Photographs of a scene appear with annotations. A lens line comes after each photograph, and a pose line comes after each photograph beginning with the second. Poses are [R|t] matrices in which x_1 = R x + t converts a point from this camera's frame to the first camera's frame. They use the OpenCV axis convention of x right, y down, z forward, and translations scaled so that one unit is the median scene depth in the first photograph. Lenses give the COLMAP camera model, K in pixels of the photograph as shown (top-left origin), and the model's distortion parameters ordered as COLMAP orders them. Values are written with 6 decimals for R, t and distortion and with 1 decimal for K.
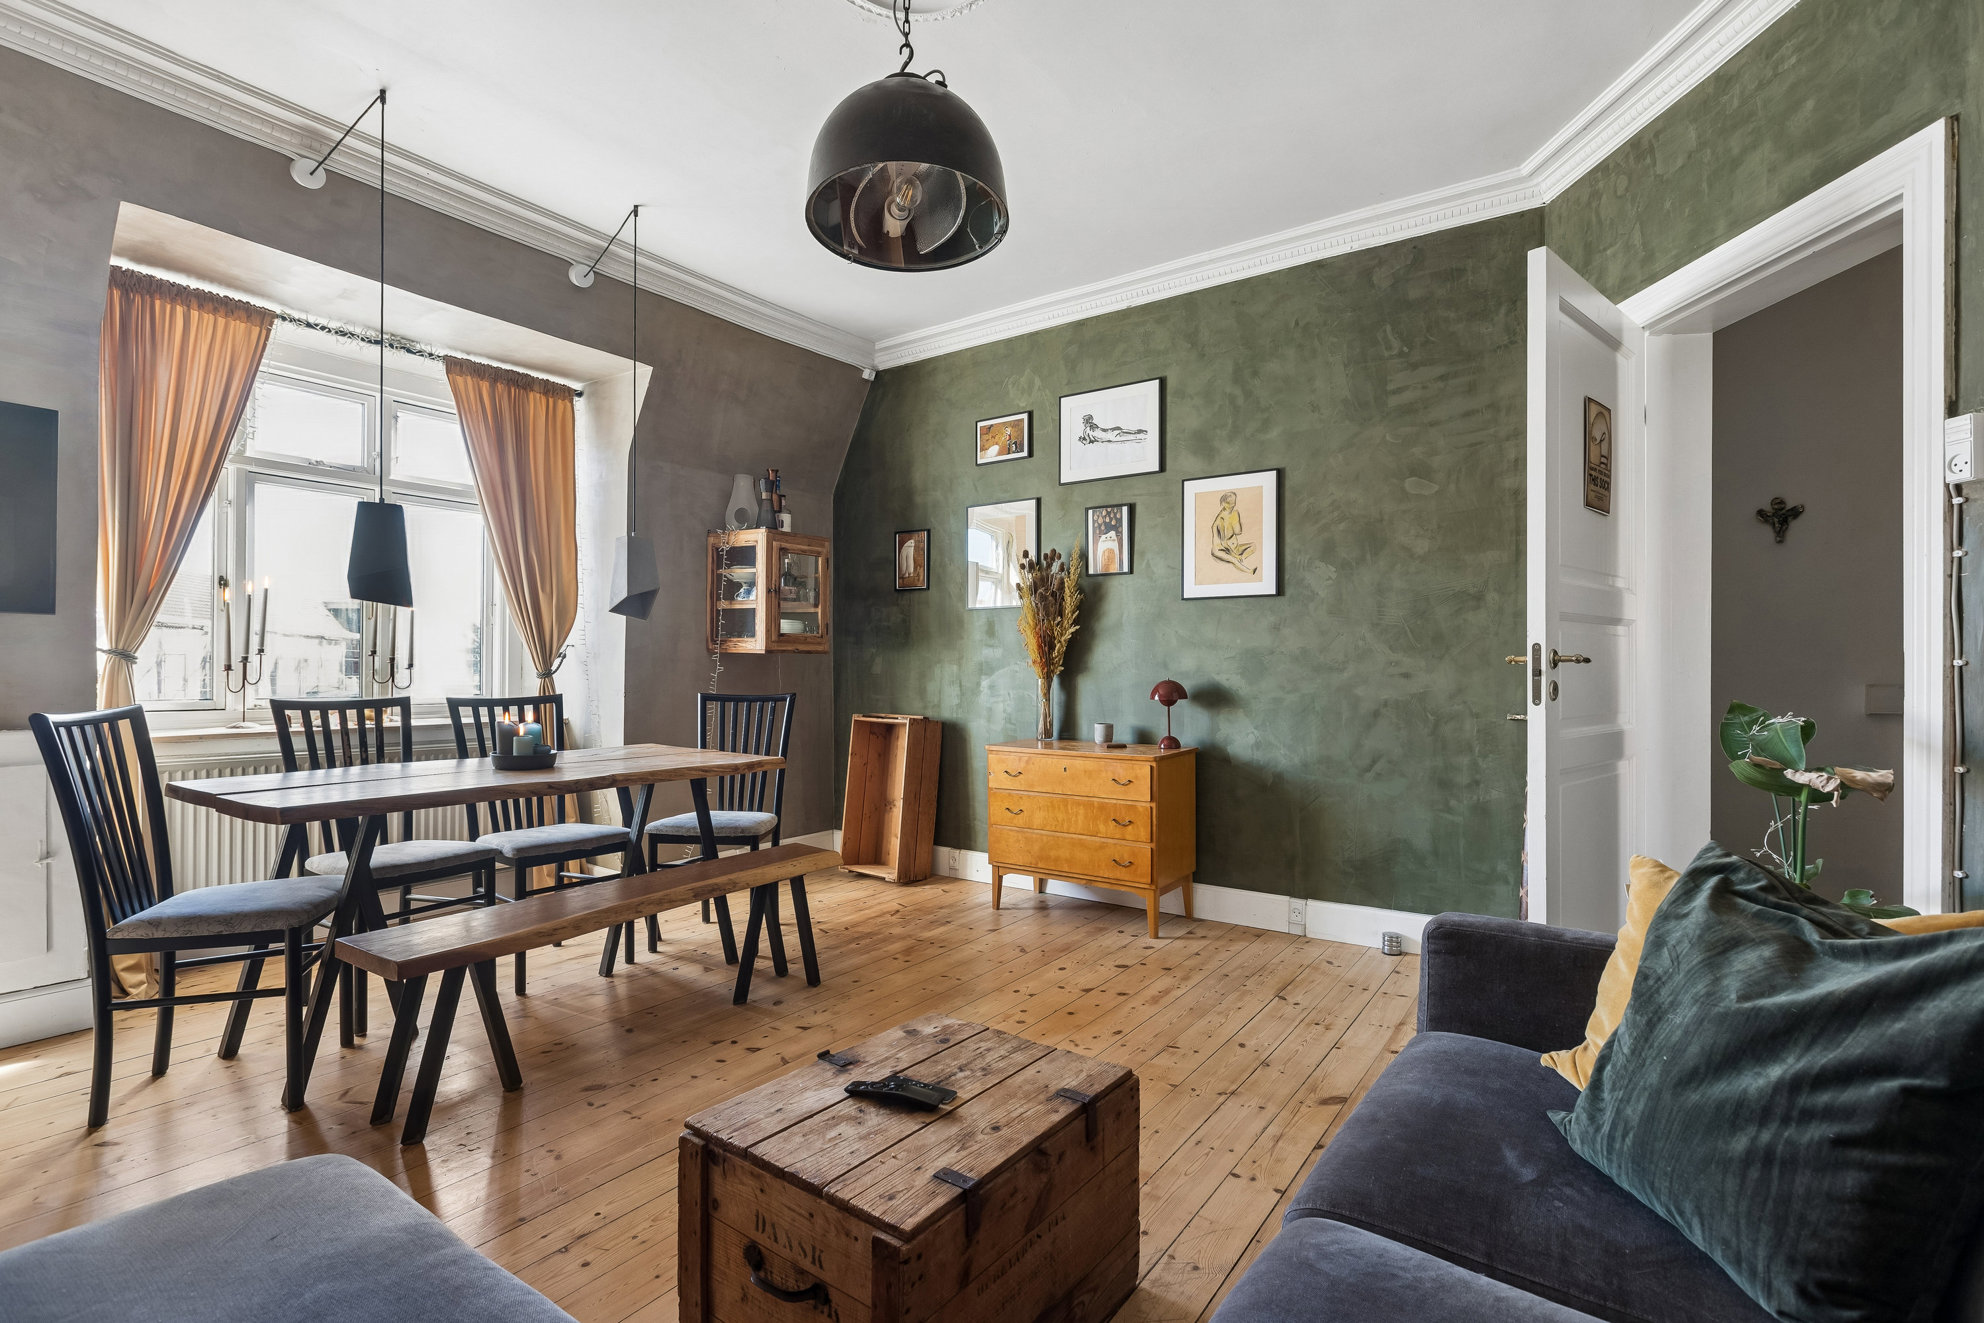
lens RADIAL K [[922.8, 0, 1000.4], [0, 922.8, 666.9], [0, 0, 1]] dist [-0.002661, 0.001137]
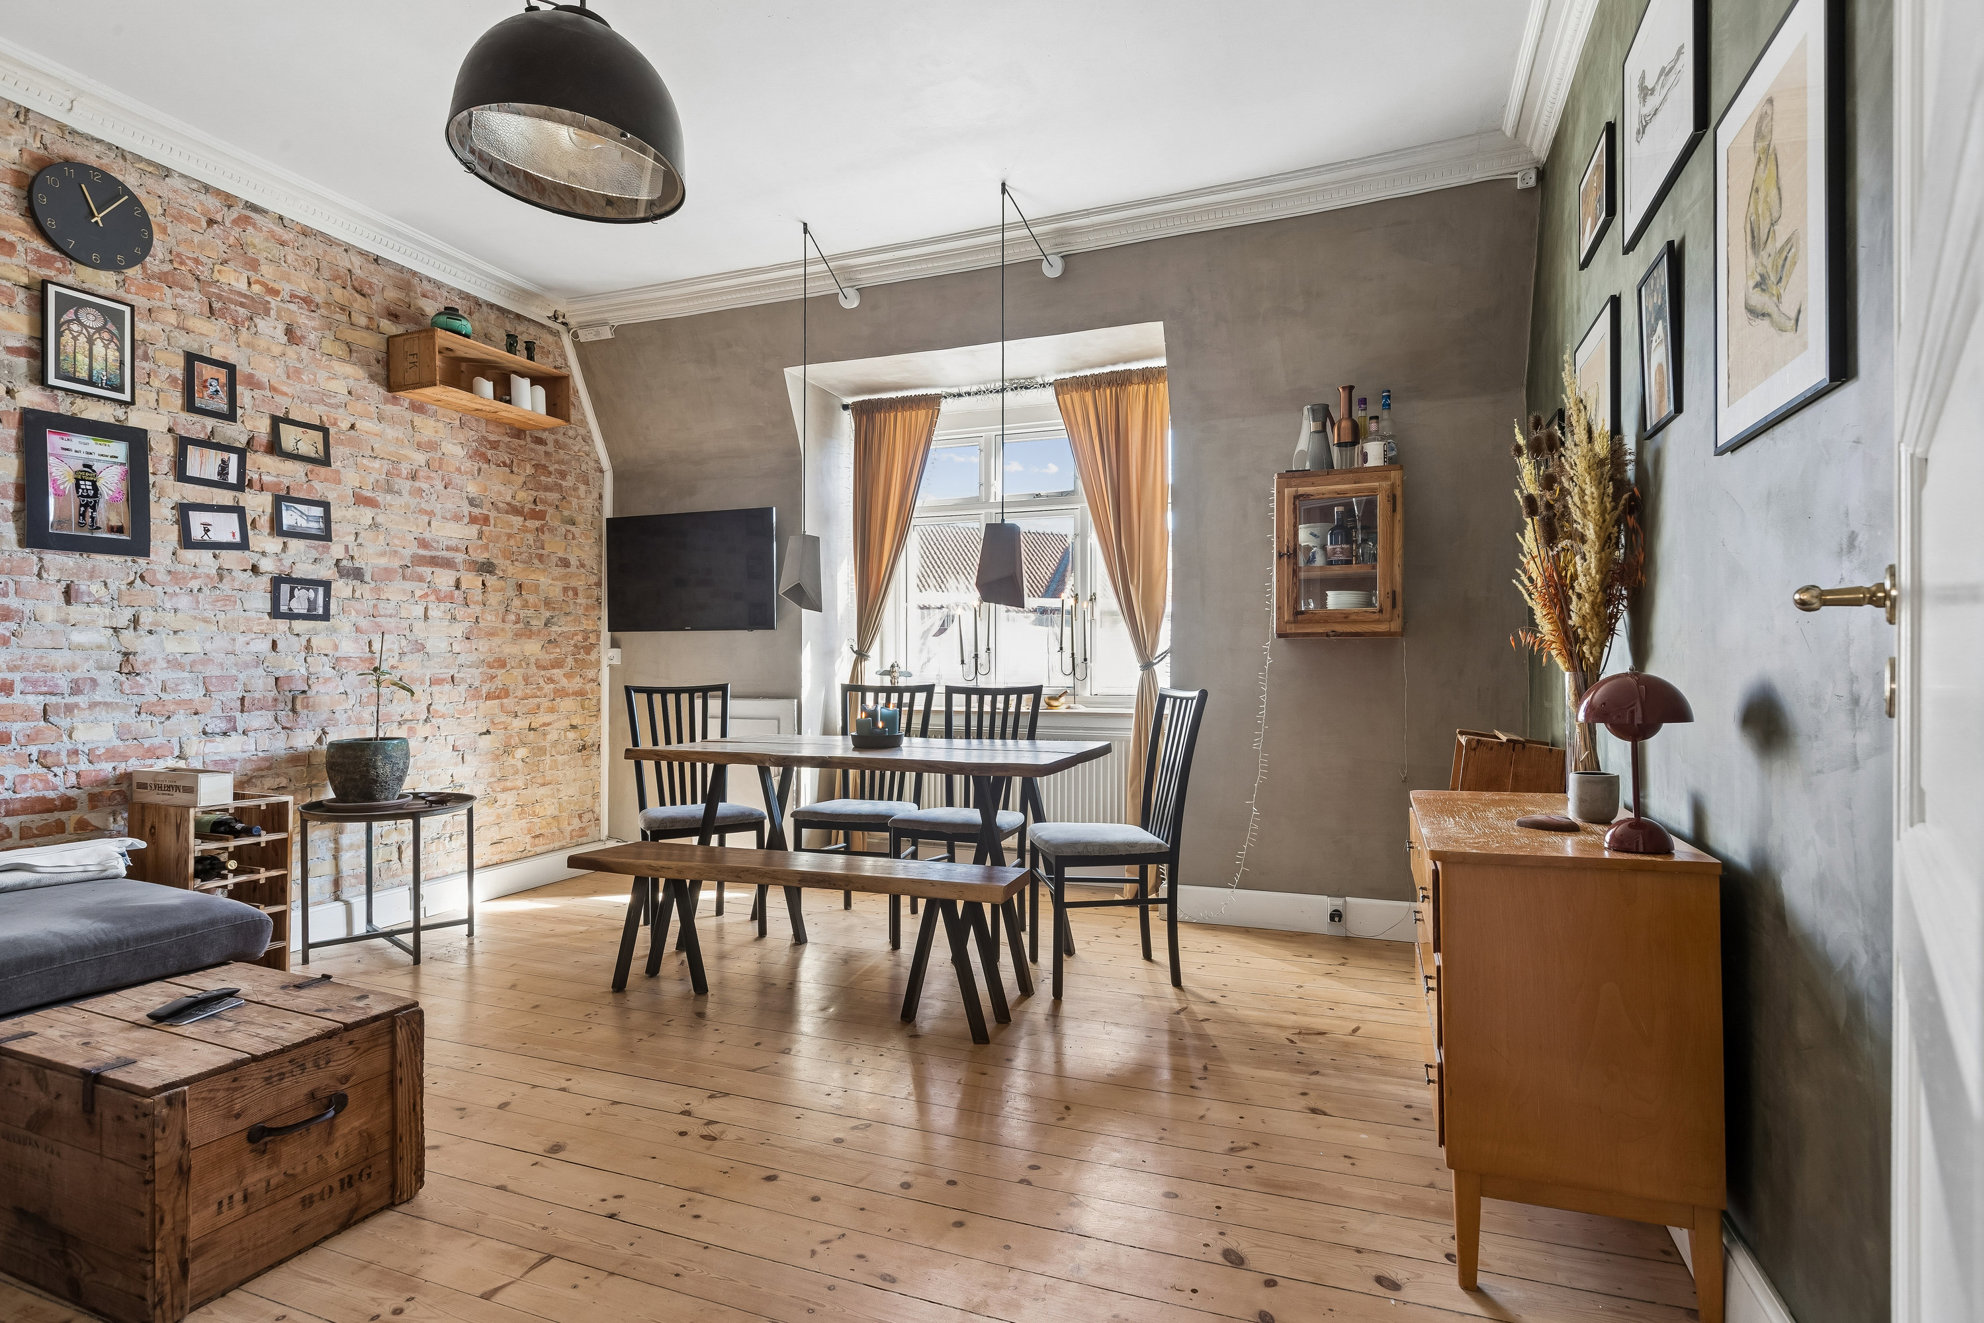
lens RADIAL K [[976.2, 0, 1007.6], [0, 976.2, 664.6], [0, 0, 1]] dist [-0.000907, -0.000488]
pose [[0.236101, -0.005475, -0.971713, 0.591215], [0.002069, 0.999985, -0.005131, 0.013310], [0.971726, -0.000799, 0.236108, 0.743132]]
